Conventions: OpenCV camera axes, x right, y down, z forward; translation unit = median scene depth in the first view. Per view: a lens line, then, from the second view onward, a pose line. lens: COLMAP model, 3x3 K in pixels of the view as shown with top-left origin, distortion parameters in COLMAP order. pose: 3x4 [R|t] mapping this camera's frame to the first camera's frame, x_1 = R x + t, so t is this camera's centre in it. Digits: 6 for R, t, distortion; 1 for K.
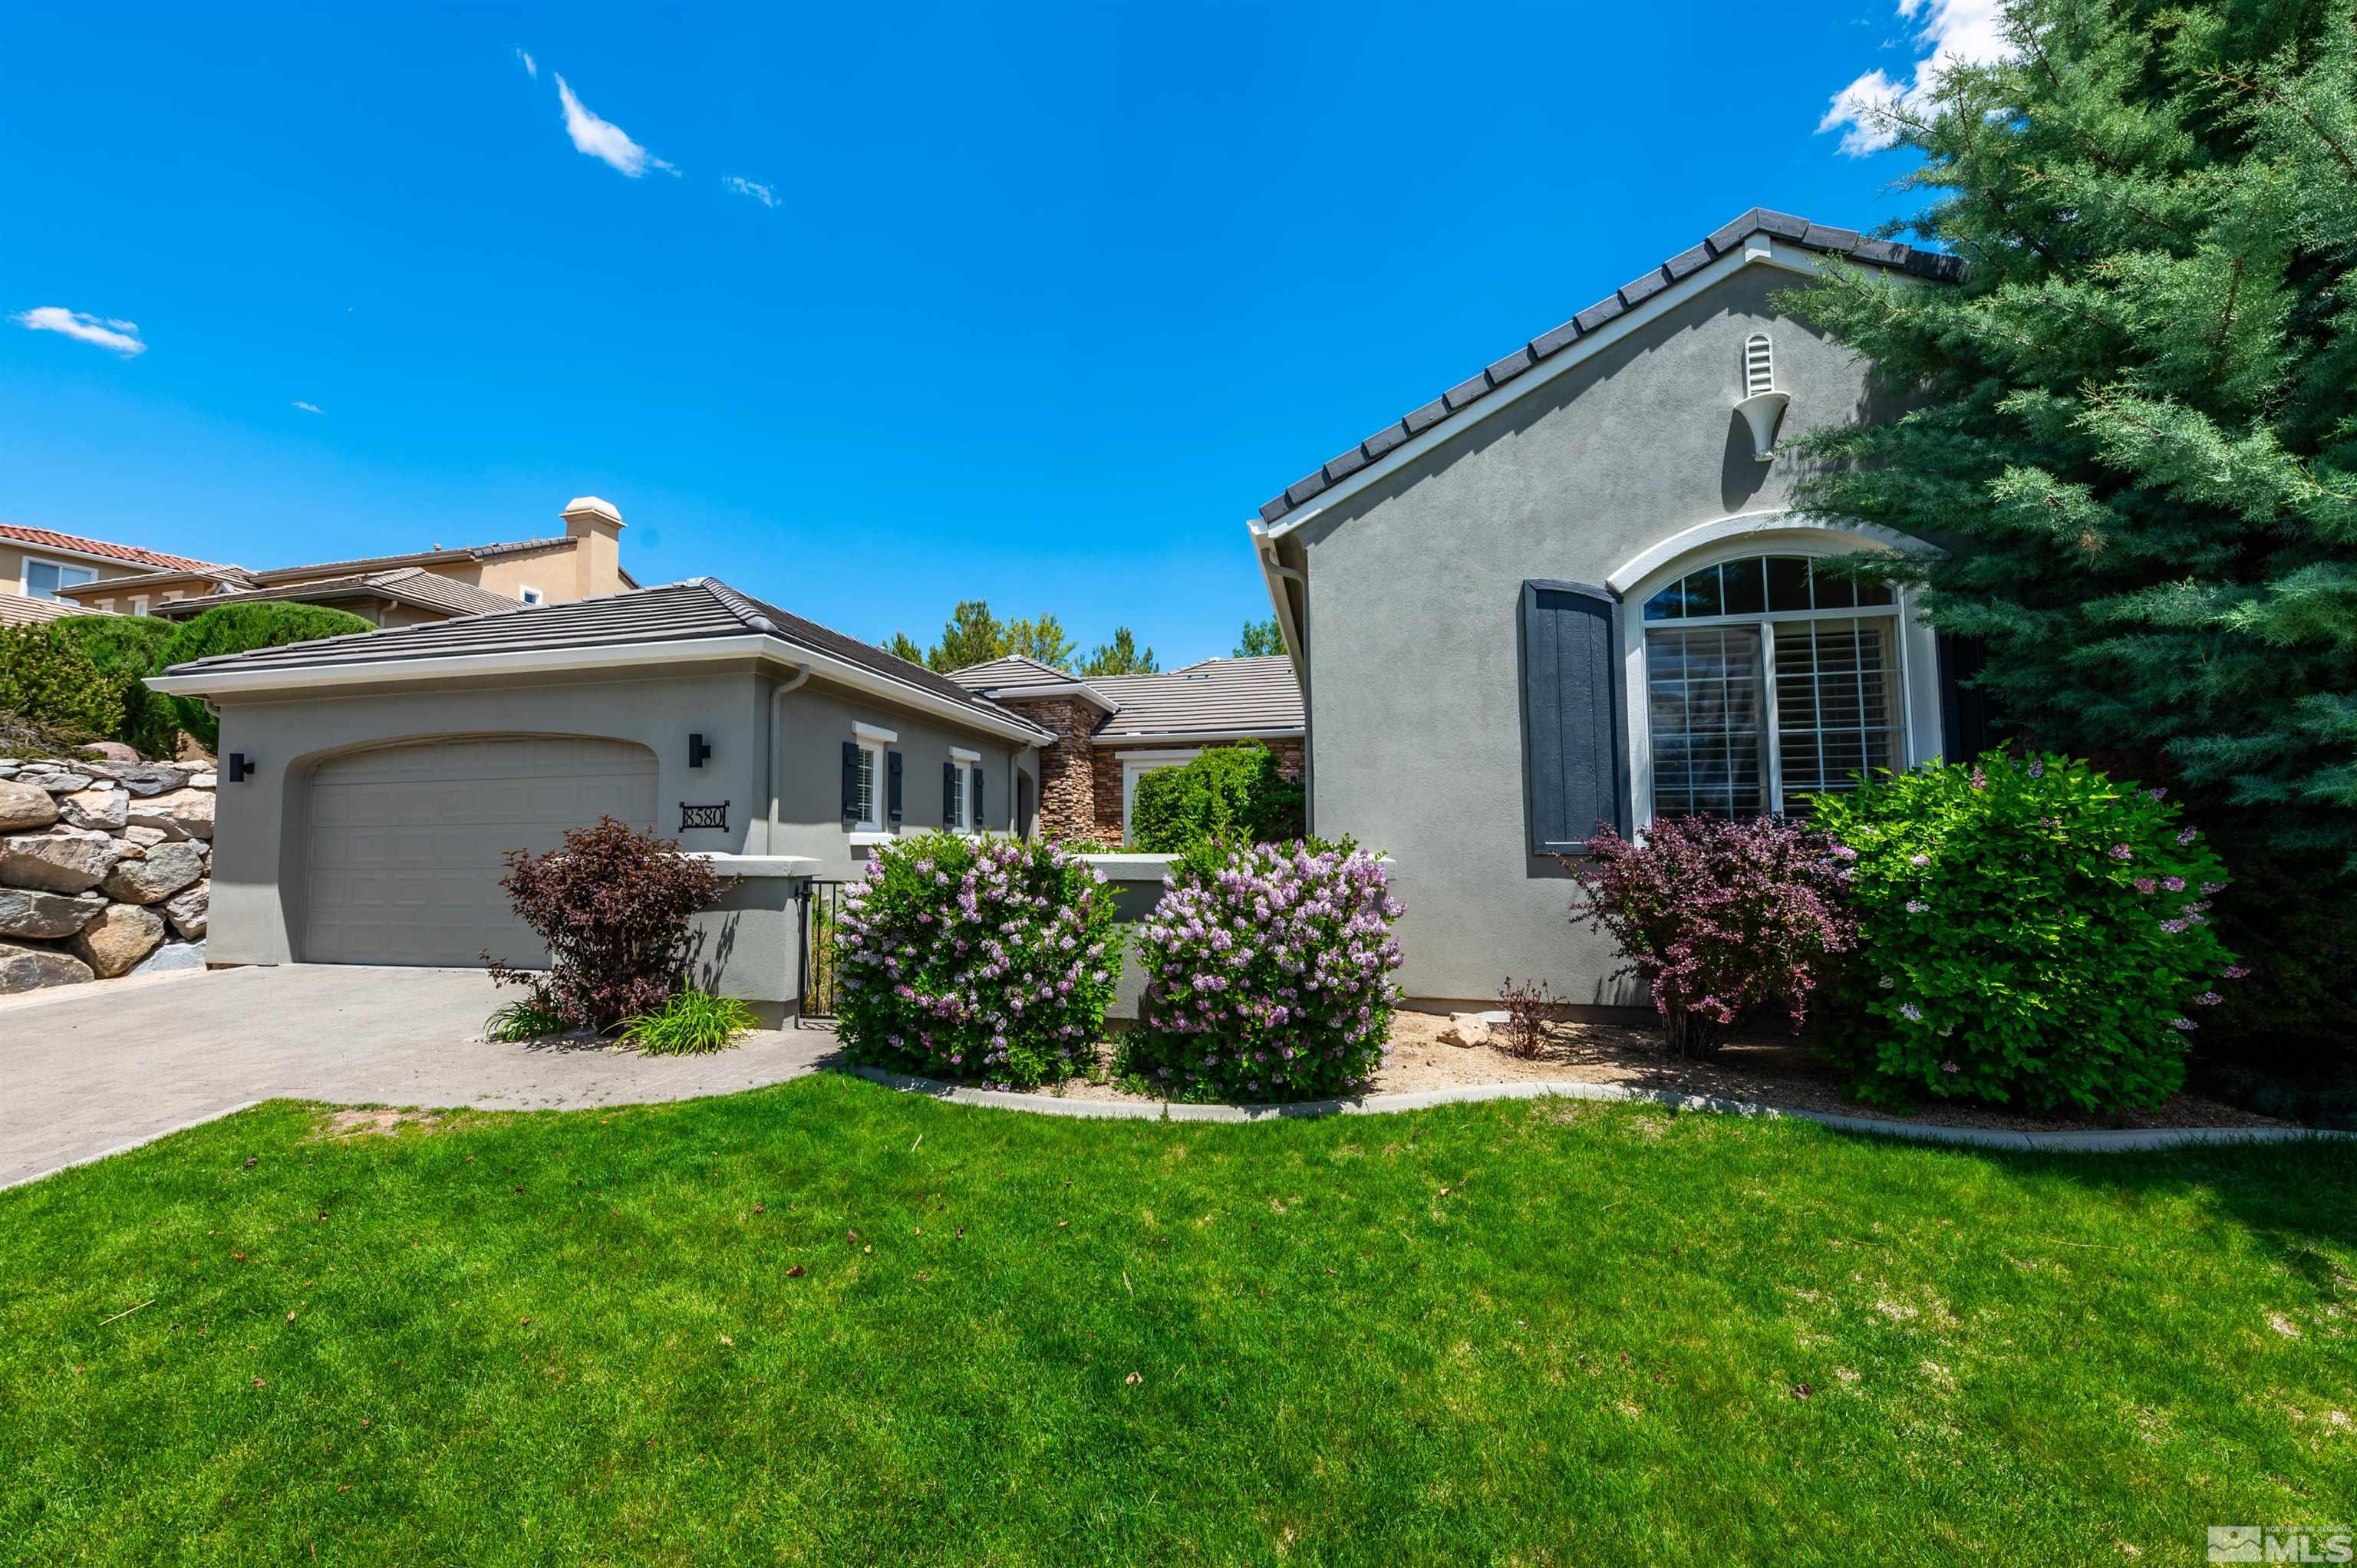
lens RADIAL K [[844.1, 0, 1129.5], [0, 844.1, 801.0], [0, 0, 1]] dist [0.006282, -0.002793]
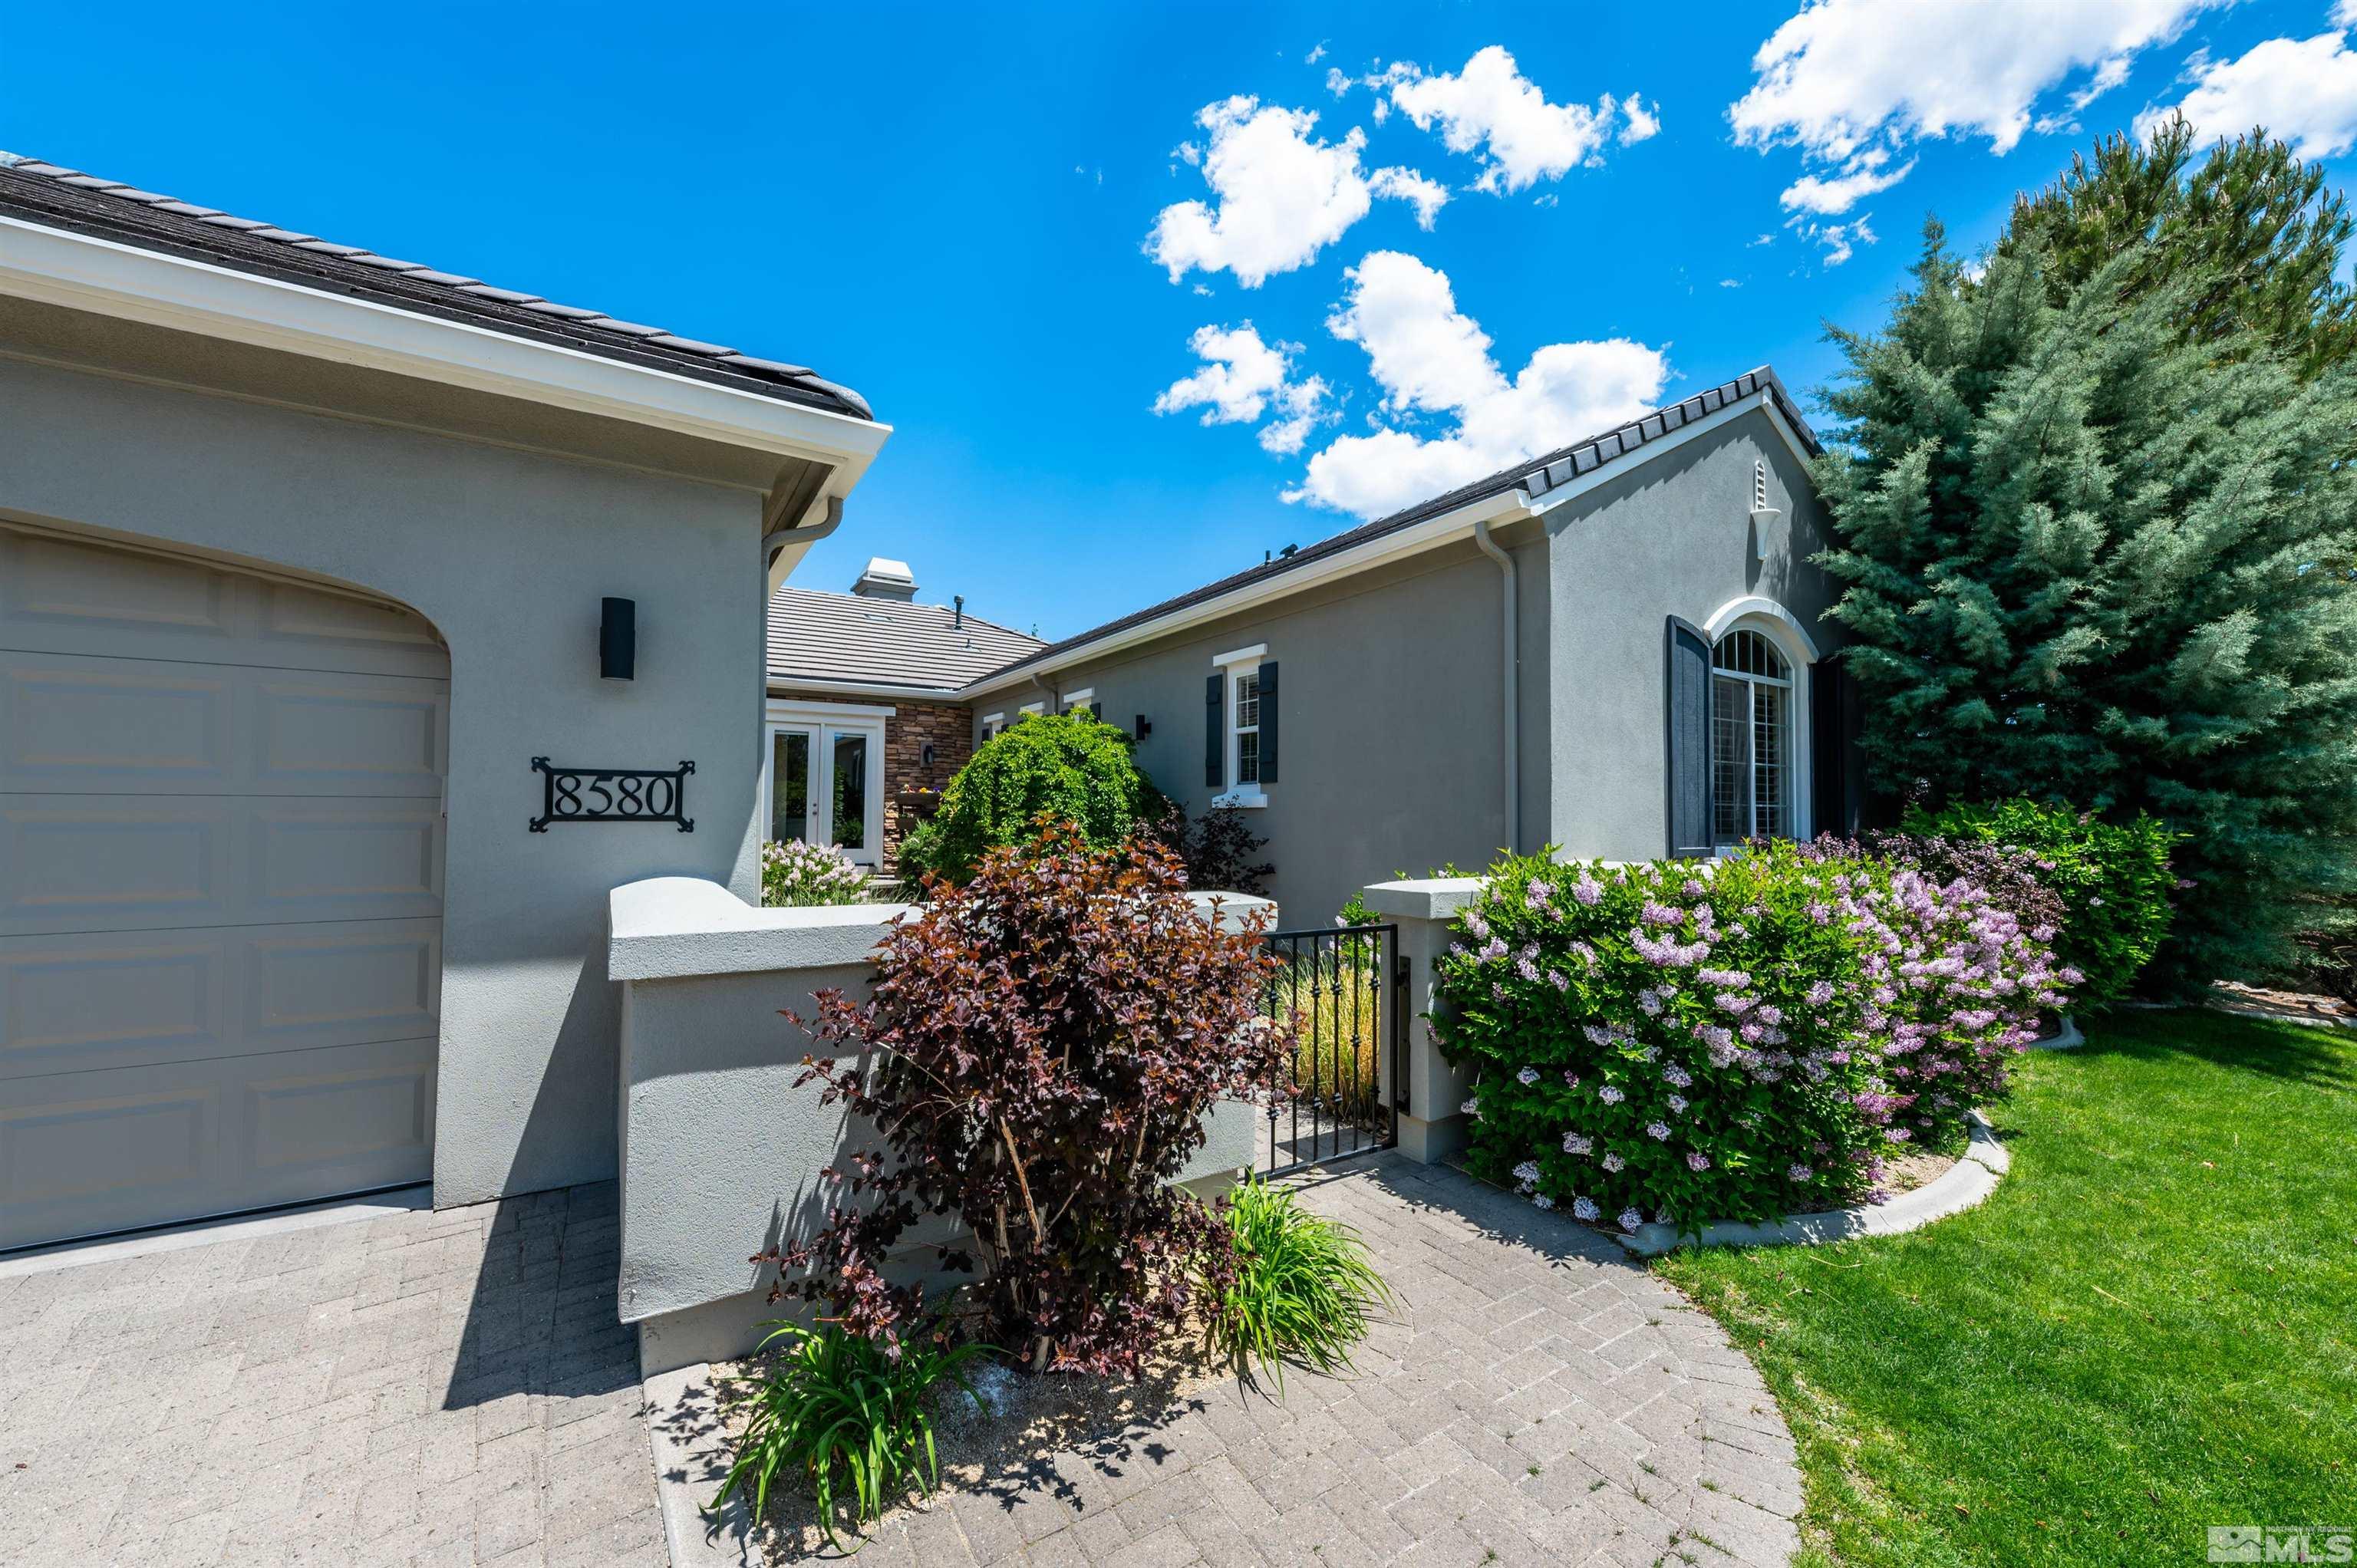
lens RADIAL K [[880.2, 0, 1165.1], [0, 880.2, 794.9], [0, 0, 1]] dist [-0.001777, -0.000194]
pose [[0.694133, 0.027468, 0.719323, -0.847704], [-0.049451, 0.998731, 0.009583, 0.000685], [-0.718146, -0.042223, 0.694610, 0.660970]]
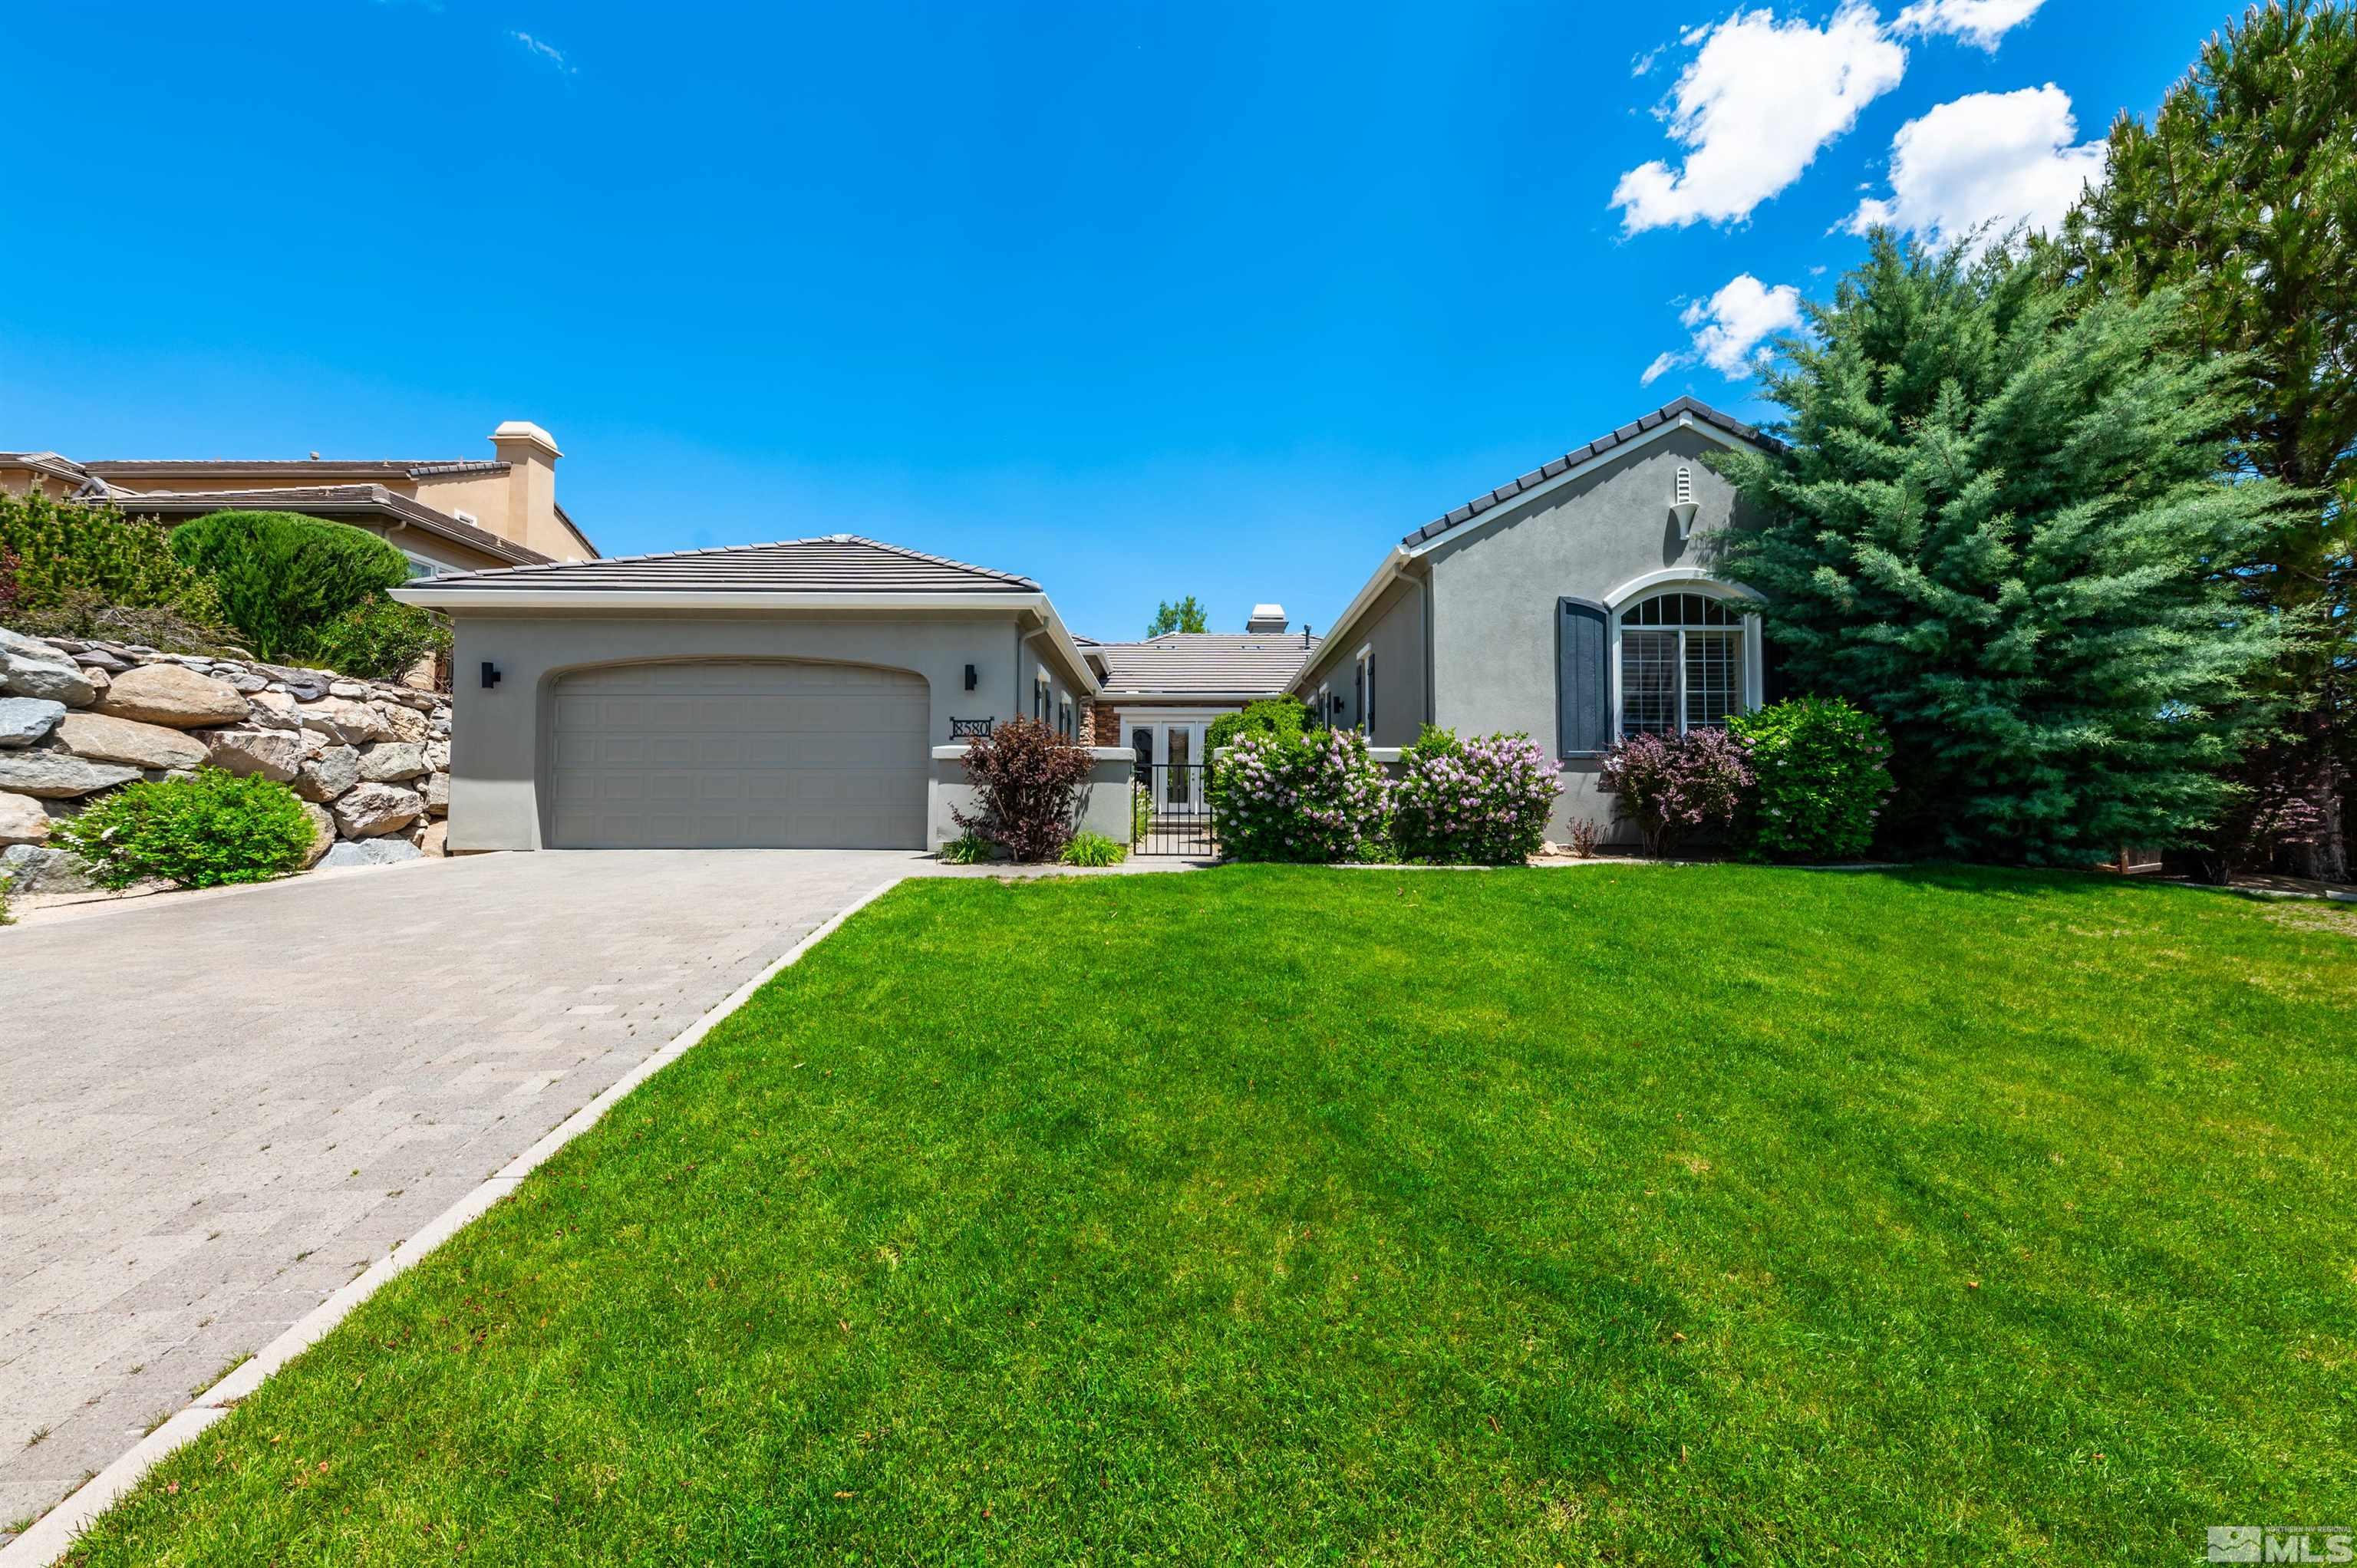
lens RADIAL K [[821.5, 0, 1171.3], [0, 821.5, 792.7], [0, 0, 1]] dist [0.012267, -0.005734]
pose [[0.972007, 0.016617, 0.234362, -0.674478], [-0.022188, 0.999530, 0.021152, 0.114671], [-0.233900, -0.025760, 0.971919, -0.435569]]
